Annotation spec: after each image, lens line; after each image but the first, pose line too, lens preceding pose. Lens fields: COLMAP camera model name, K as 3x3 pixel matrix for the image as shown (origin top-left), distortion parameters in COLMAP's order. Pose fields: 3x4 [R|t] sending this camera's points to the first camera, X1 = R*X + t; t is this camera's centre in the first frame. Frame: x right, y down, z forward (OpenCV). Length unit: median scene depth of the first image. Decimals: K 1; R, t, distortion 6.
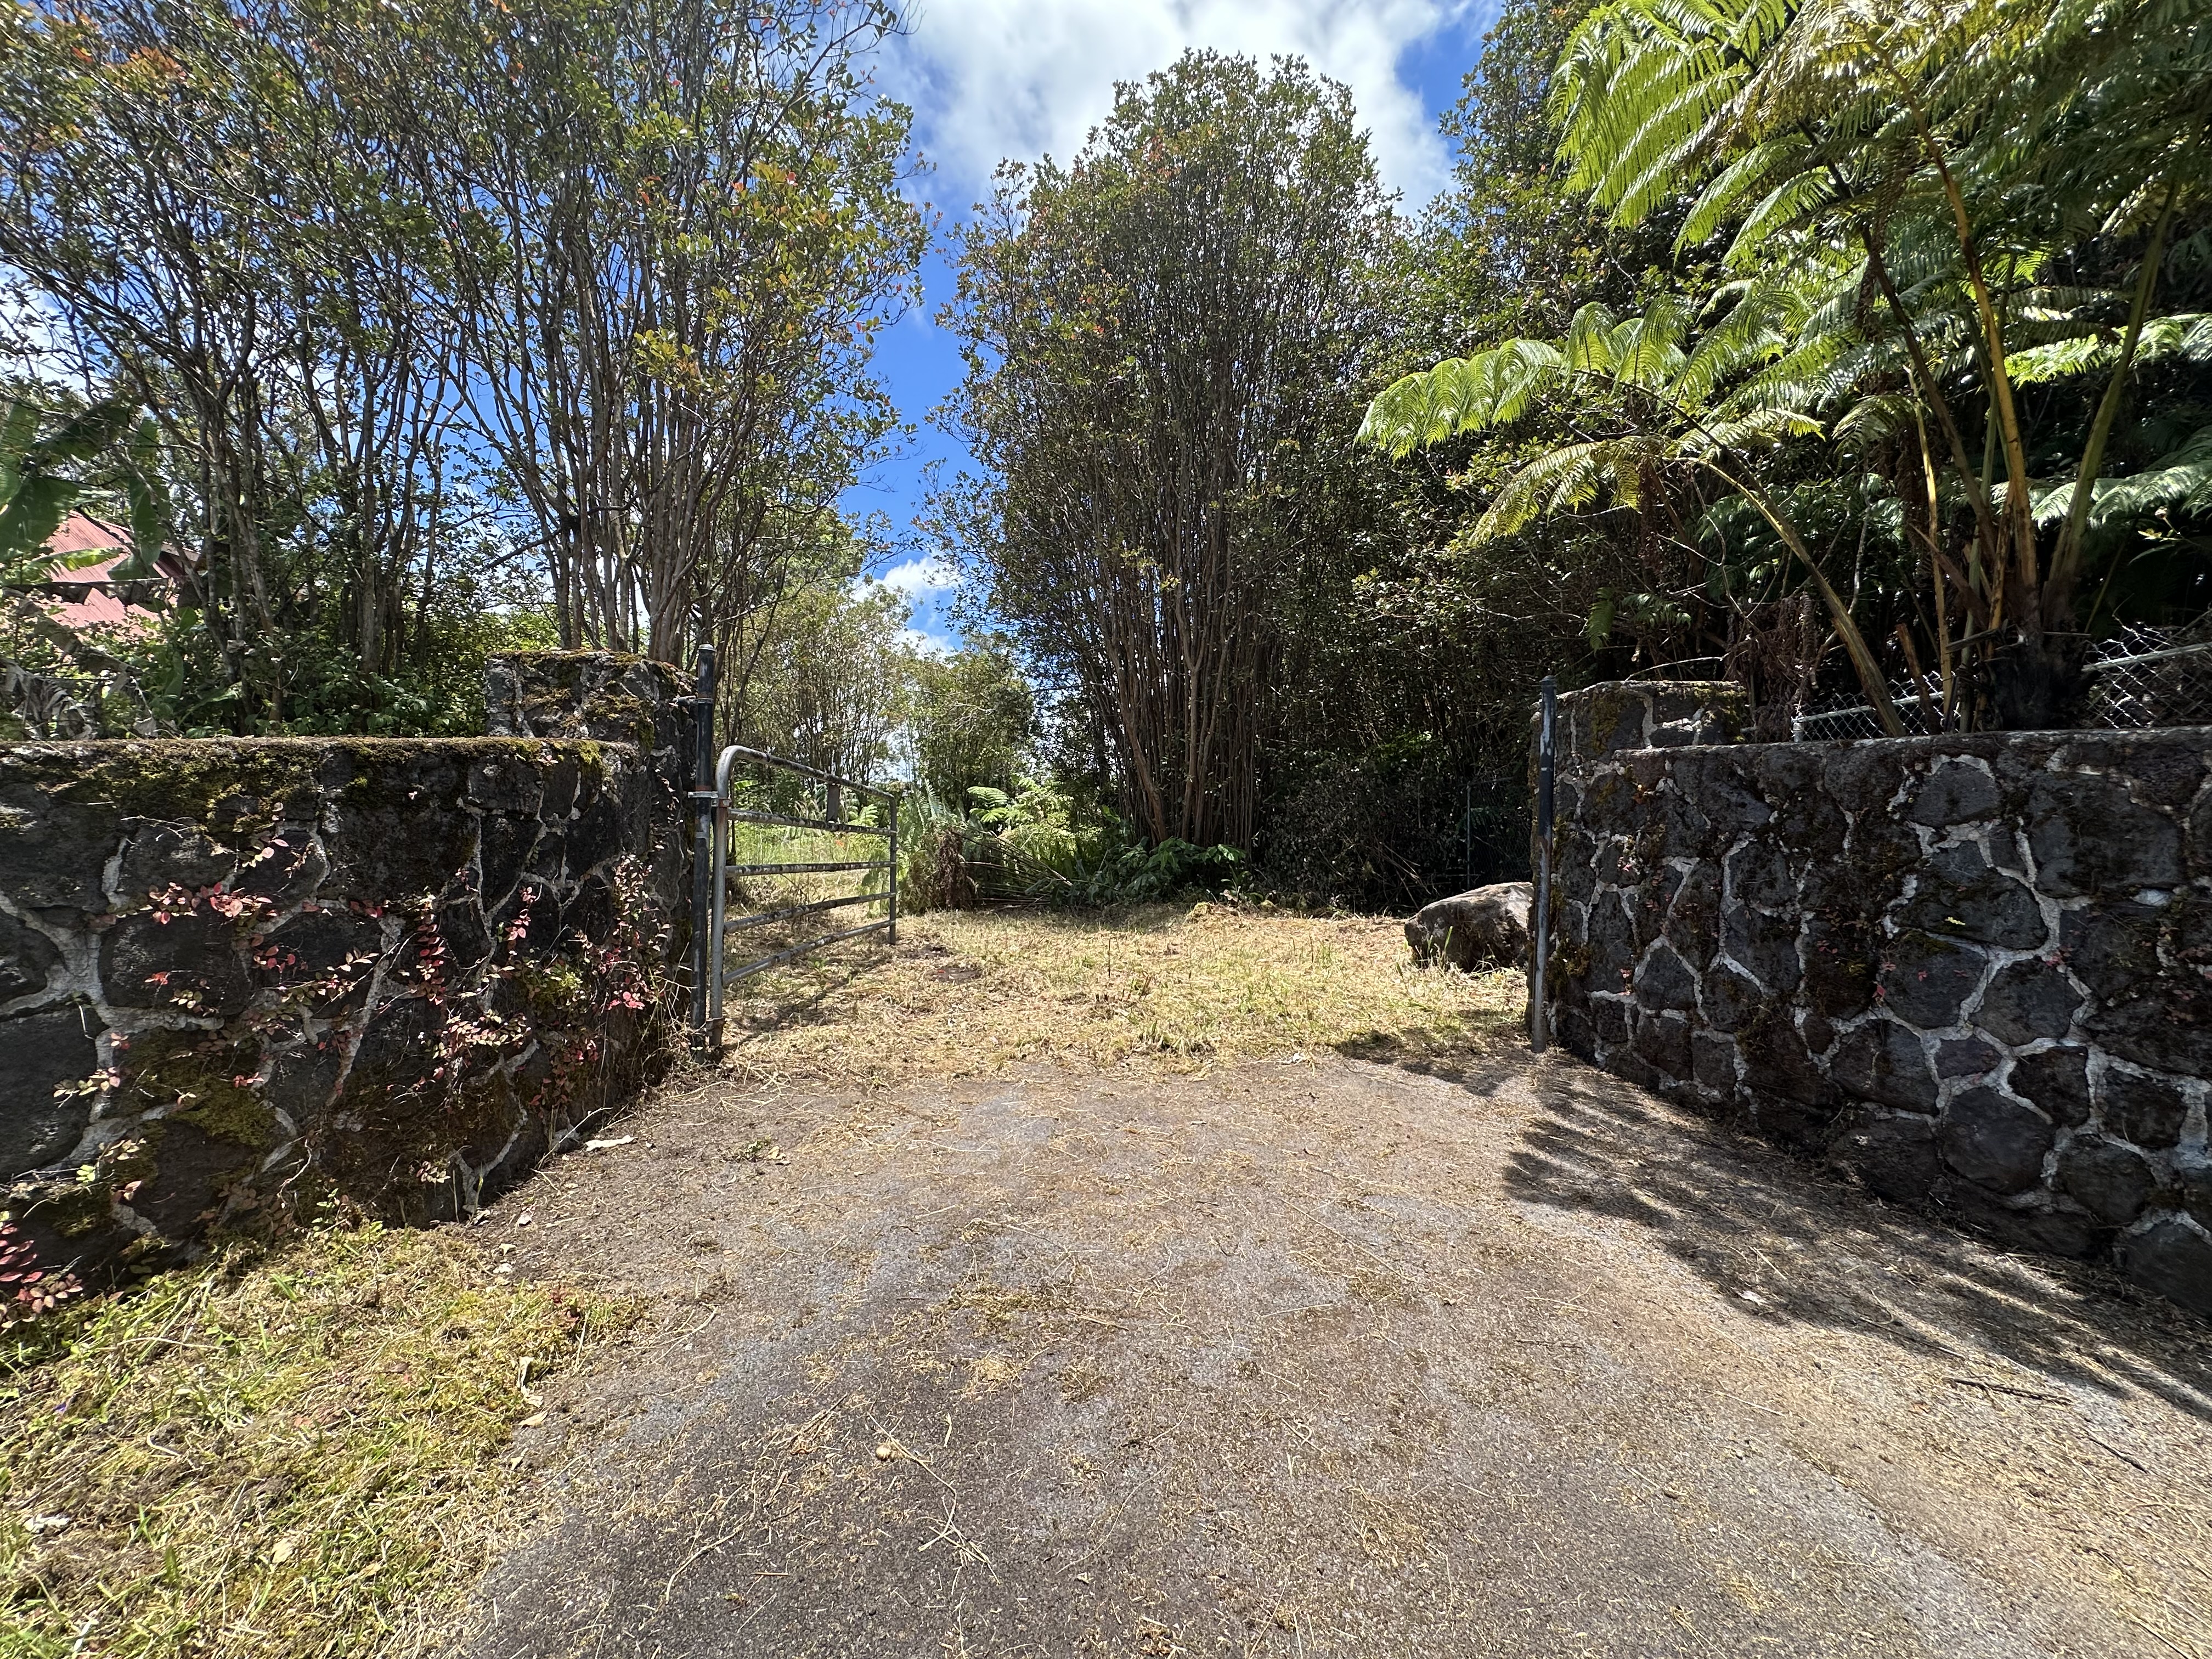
lens RADIAL K [[884.9, 0, 1103.8], [0, 884.9, 829.4], [0, 0, 1]] dist [-0.001260, 0.000458]
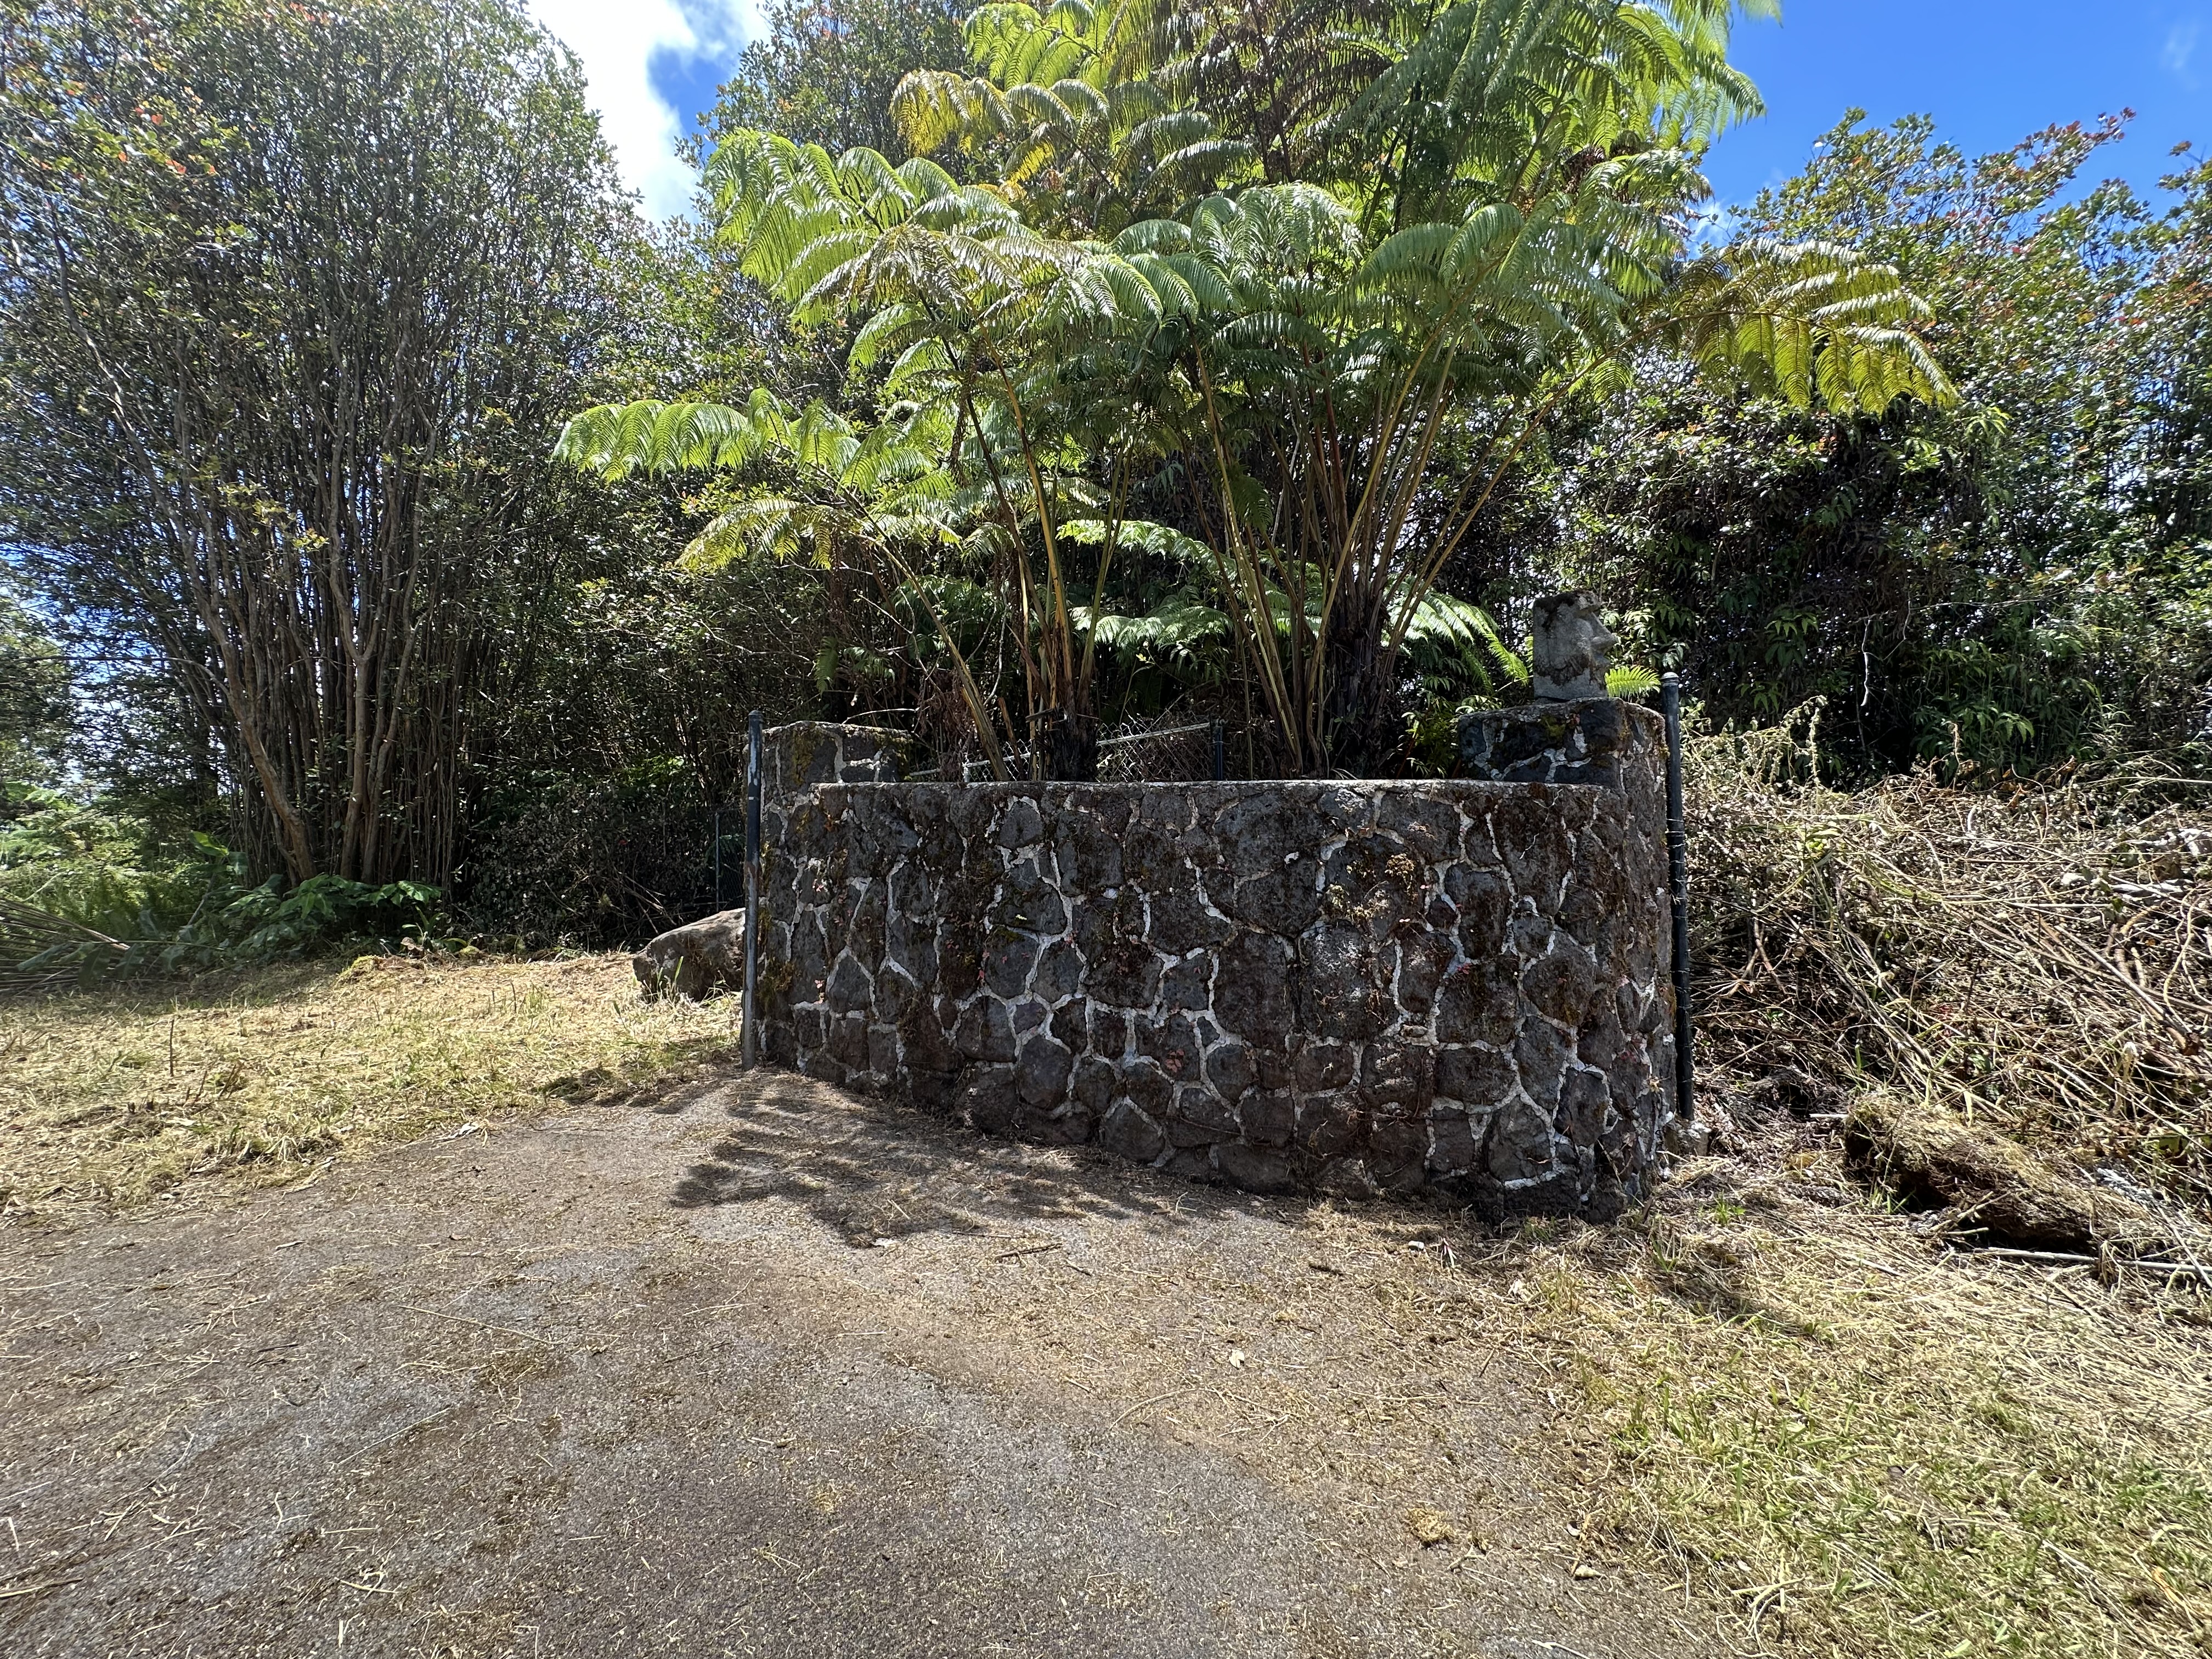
lens RADIAL K [[884.9, 0, 1103.8], [0, 884.9, 829.4], [0, 0, 1]] dist [-0.001260, 0.000458]
pose [[0.709791, 0.003833, 0.704402, 0.034898], [0.017876, 0.999565, -0.023451, 0.000687], [-0.704186, 0.029237, 0.709414, -0.028243]]
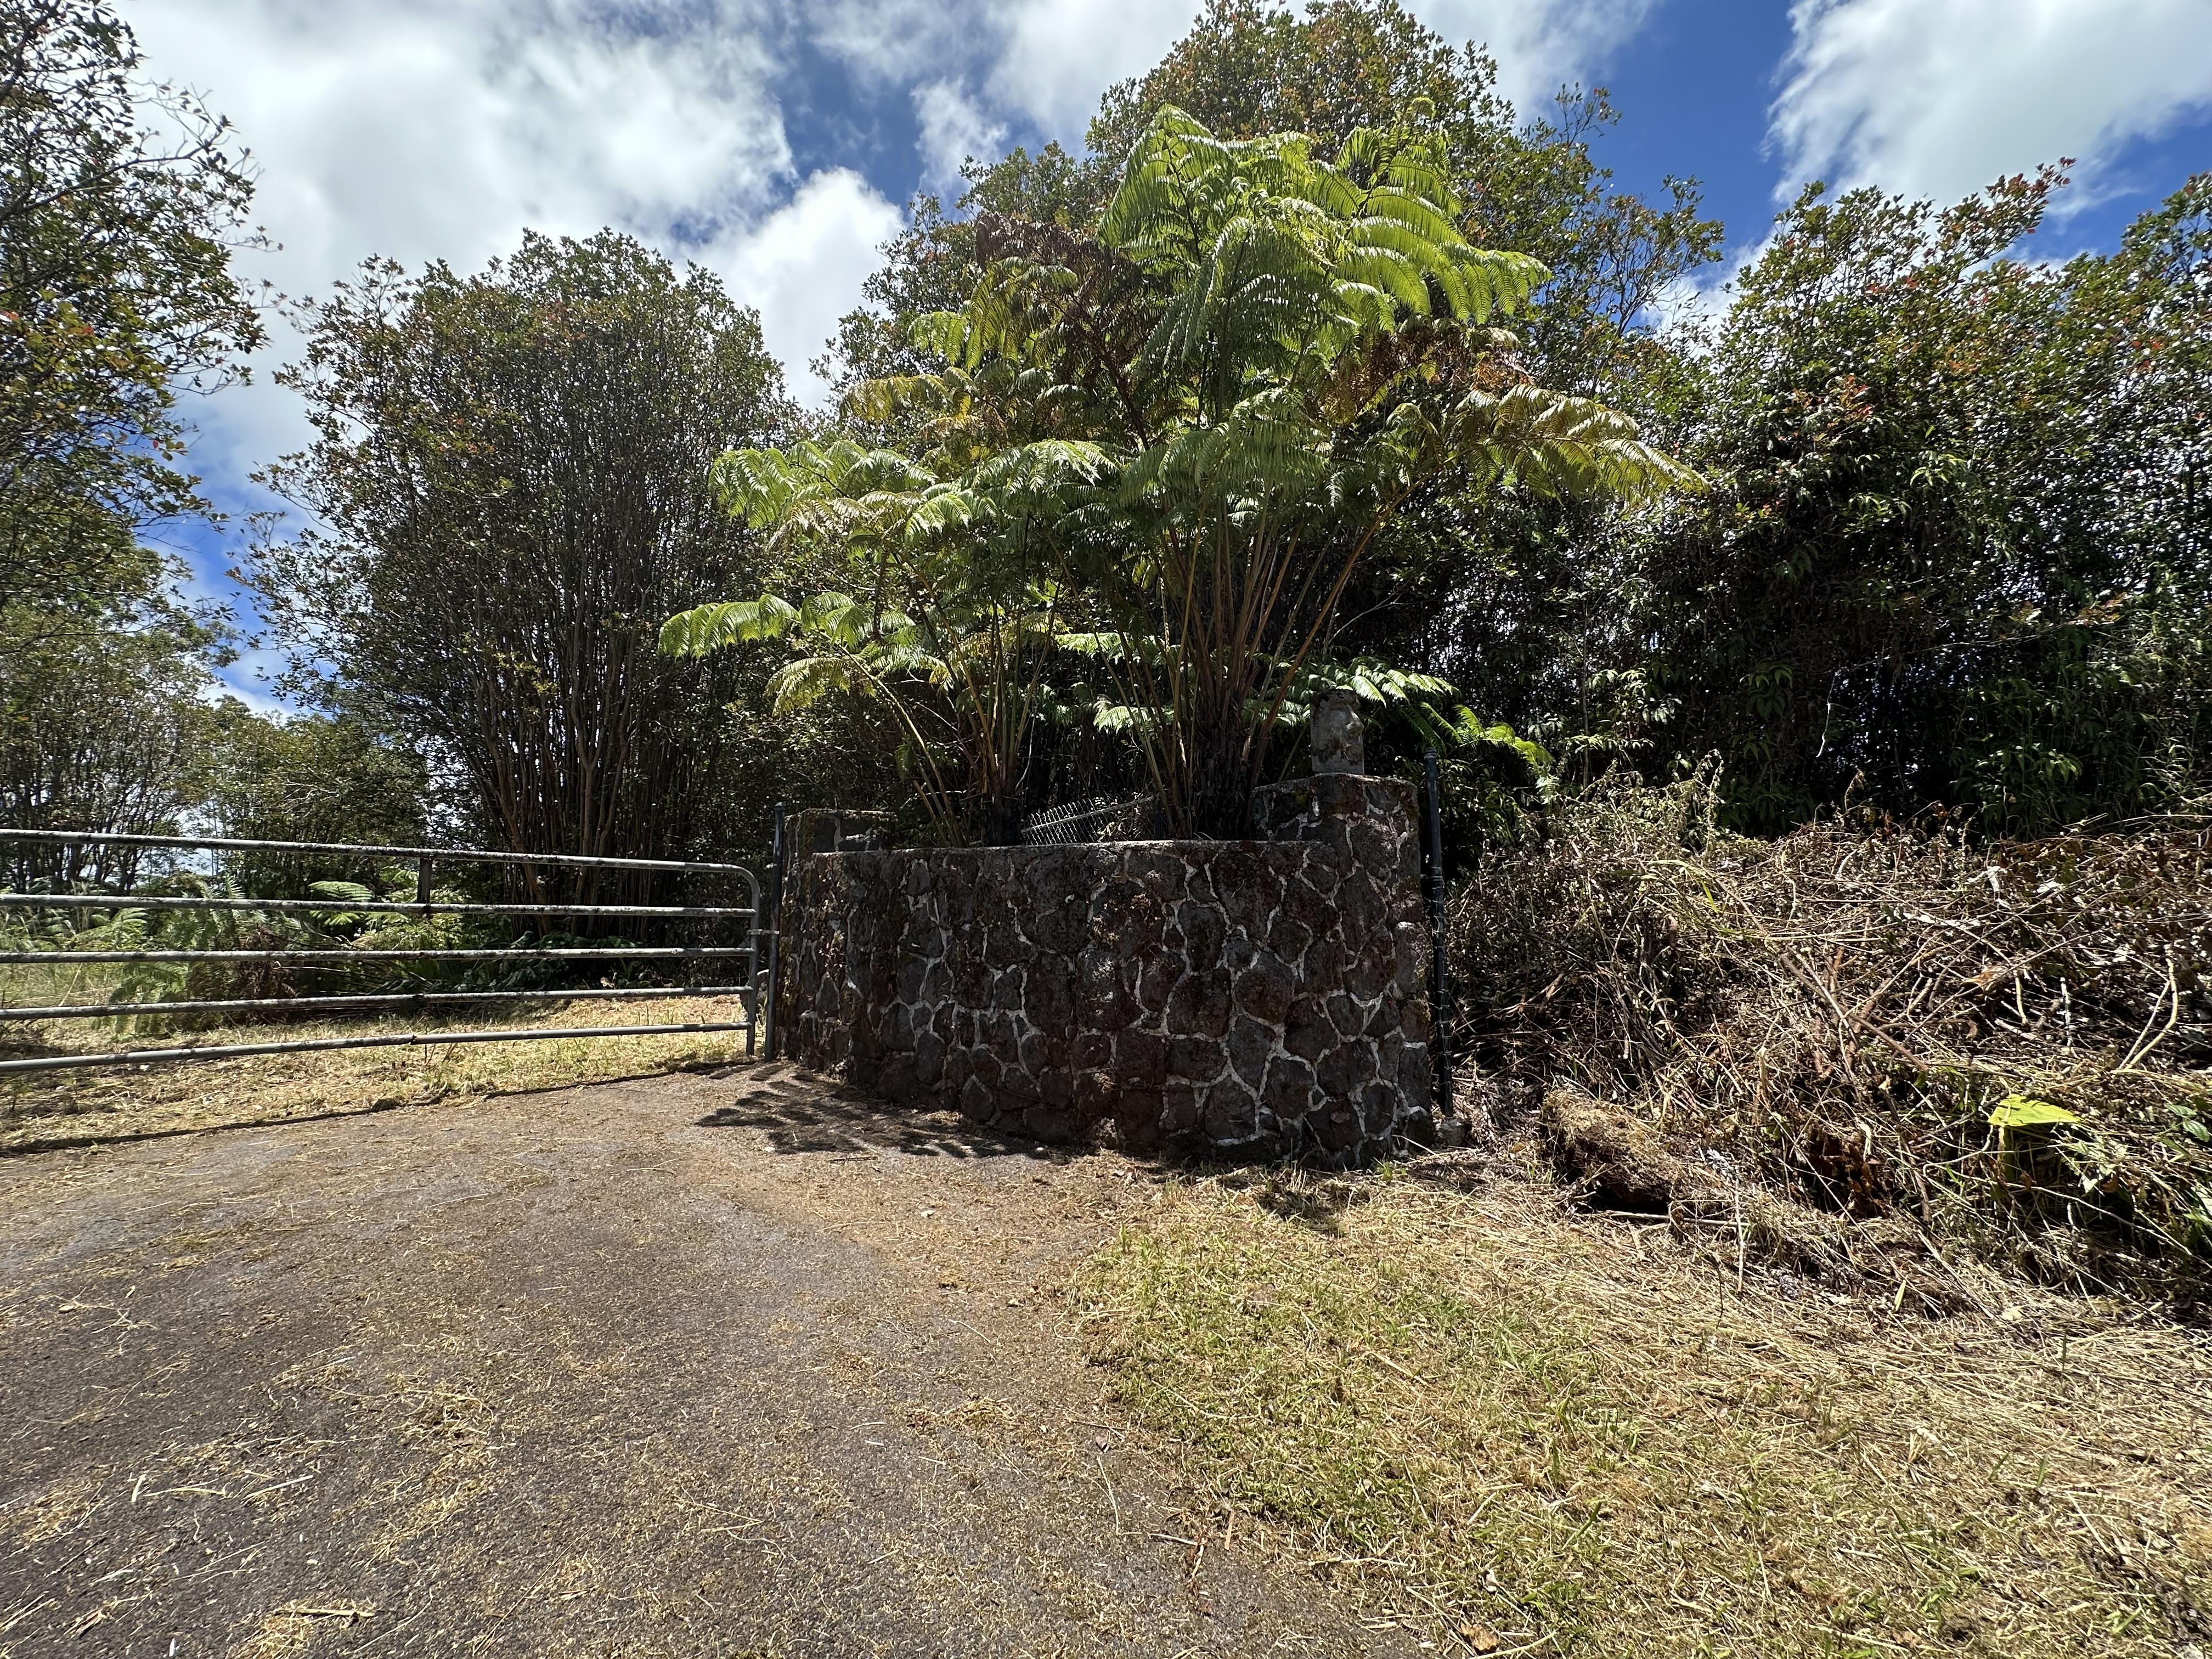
lens RADIAL K [[880.3, 0, 1103.0], [0, 880.3, 830.5], [0, 0, 1]] dist [-0.000746, 0.000409]
pose [[0.841998, 0.032826, 0.538480, 0.108752], [0.025639, 0.994584, -0.100722, 0.023986], [-0.538870, 0.098614, 0.836597, -0.346412]]
